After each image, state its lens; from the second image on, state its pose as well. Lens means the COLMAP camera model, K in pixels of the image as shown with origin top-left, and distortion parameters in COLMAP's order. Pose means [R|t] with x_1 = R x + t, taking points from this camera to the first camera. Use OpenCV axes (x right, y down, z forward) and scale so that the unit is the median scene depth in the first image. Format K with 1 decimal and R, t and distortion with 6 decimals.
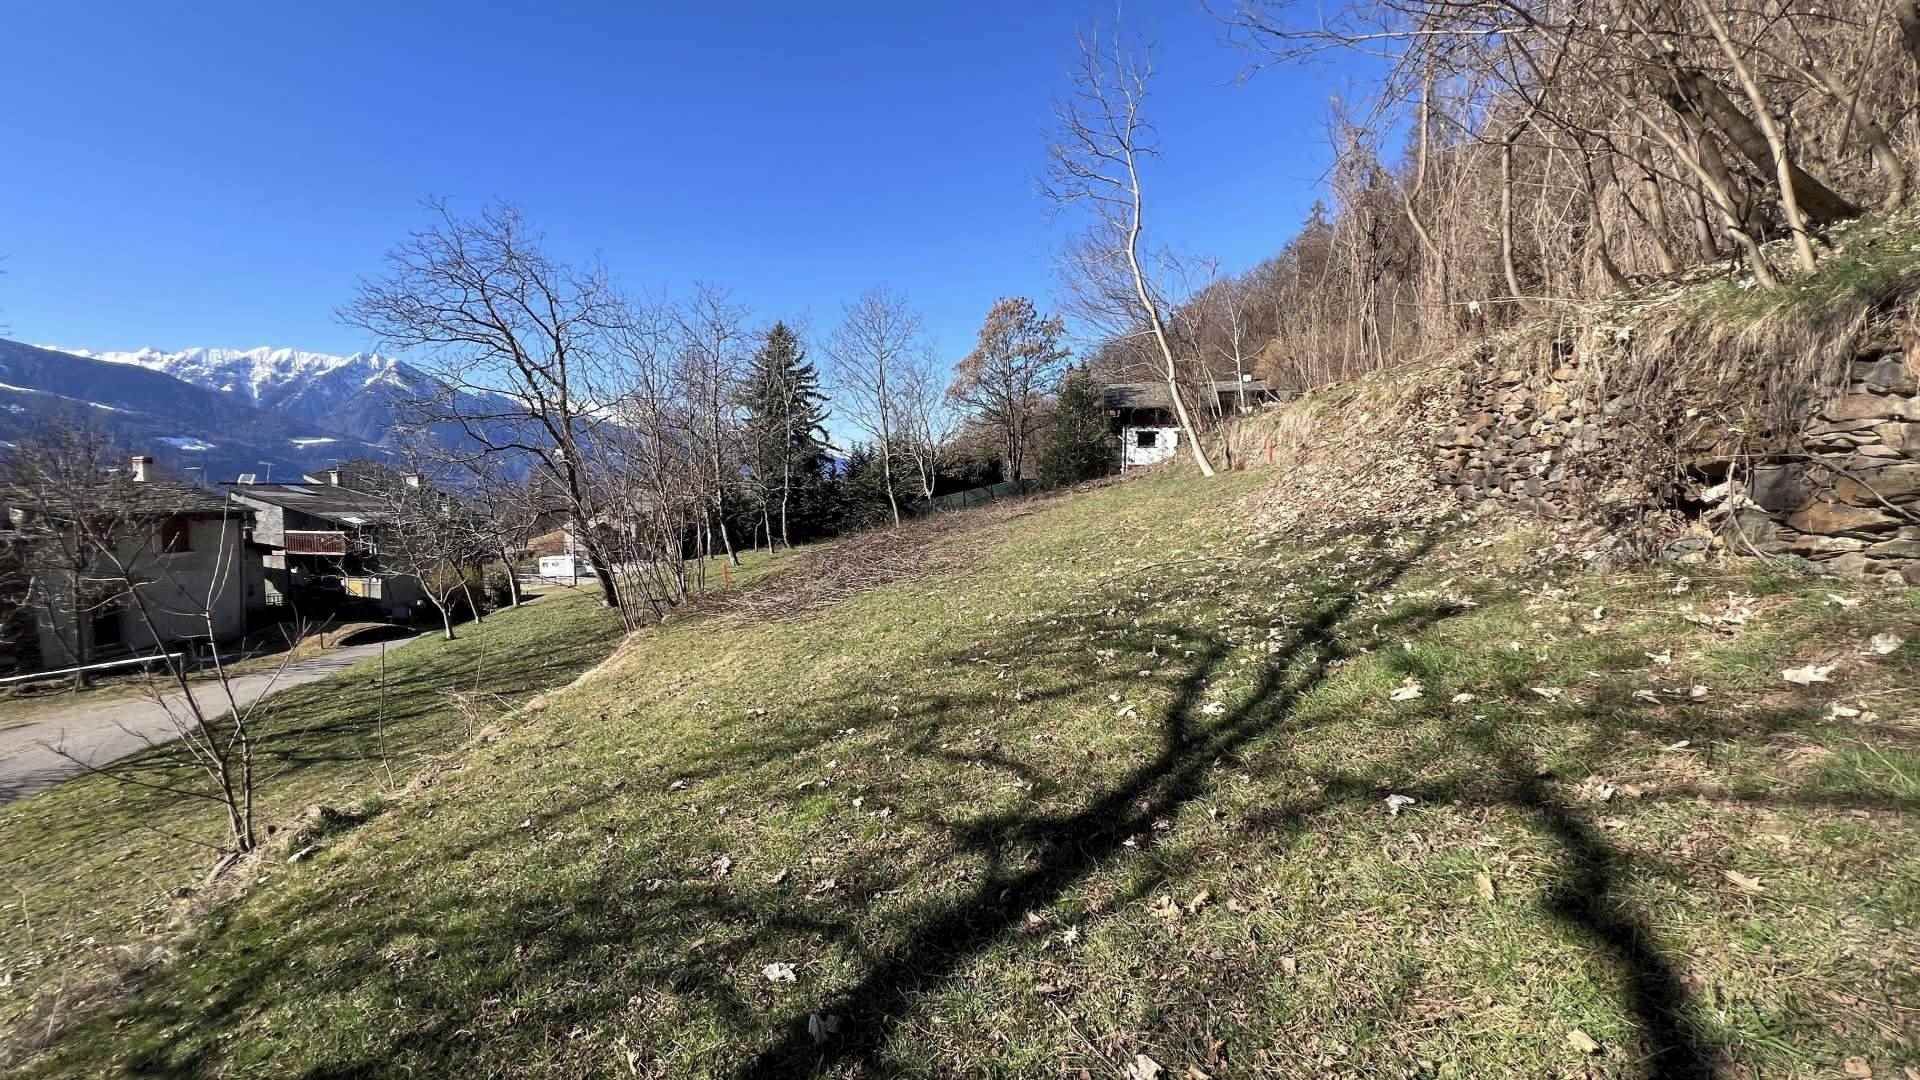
lens RADIAL K [[766.3, 0, 963.4], [0, 766.3, 538.4], [0, 0, 1]] dist [0.000252, 0.000065]
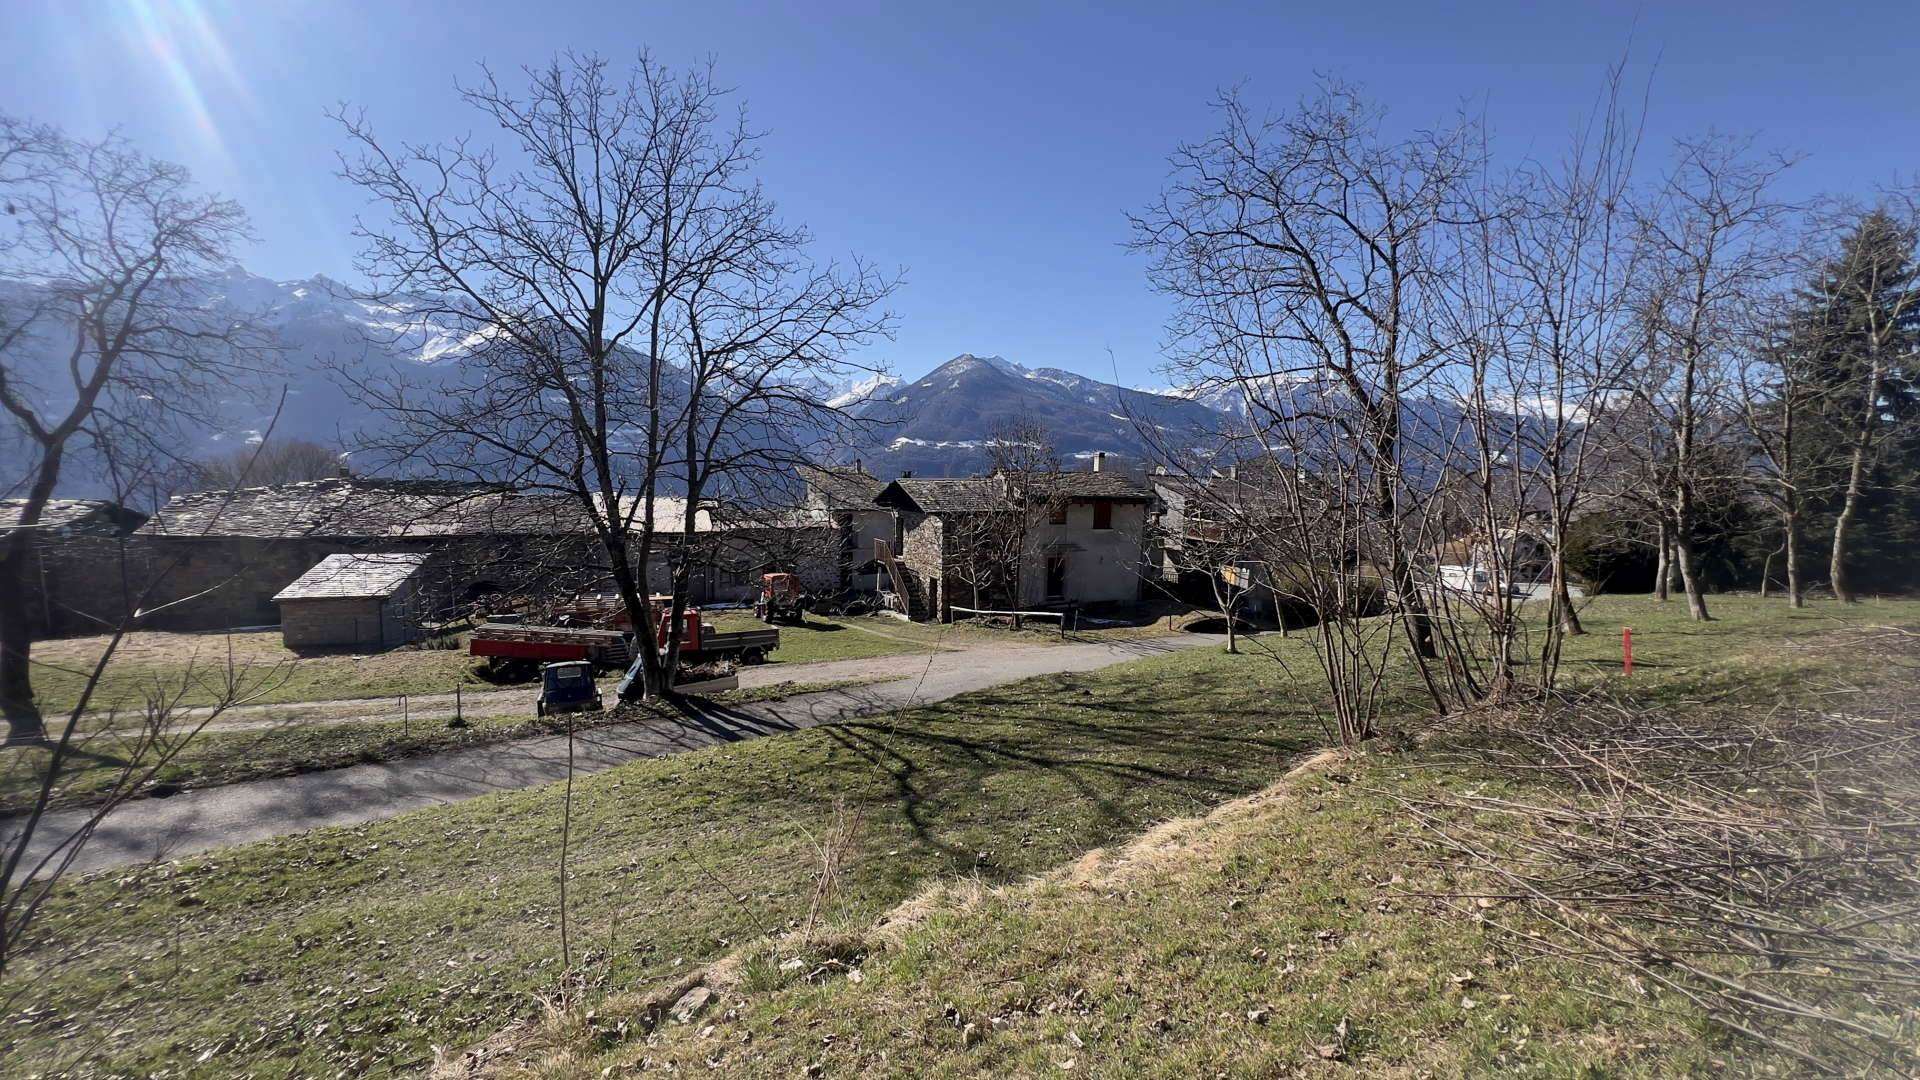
lens RADIAL K [[766.3, 0, 964.7], [0, 766.3, 542.7], [0, 0, 1]] dist [0.000252, 0.000065]
pose [[0.466822, 0.087355, -0.880026, -0.052851], [-0.086052, 0.994874, 0.053108, -0.005993], [0.880155, 0.050936, 0.471946, 0.237312]]
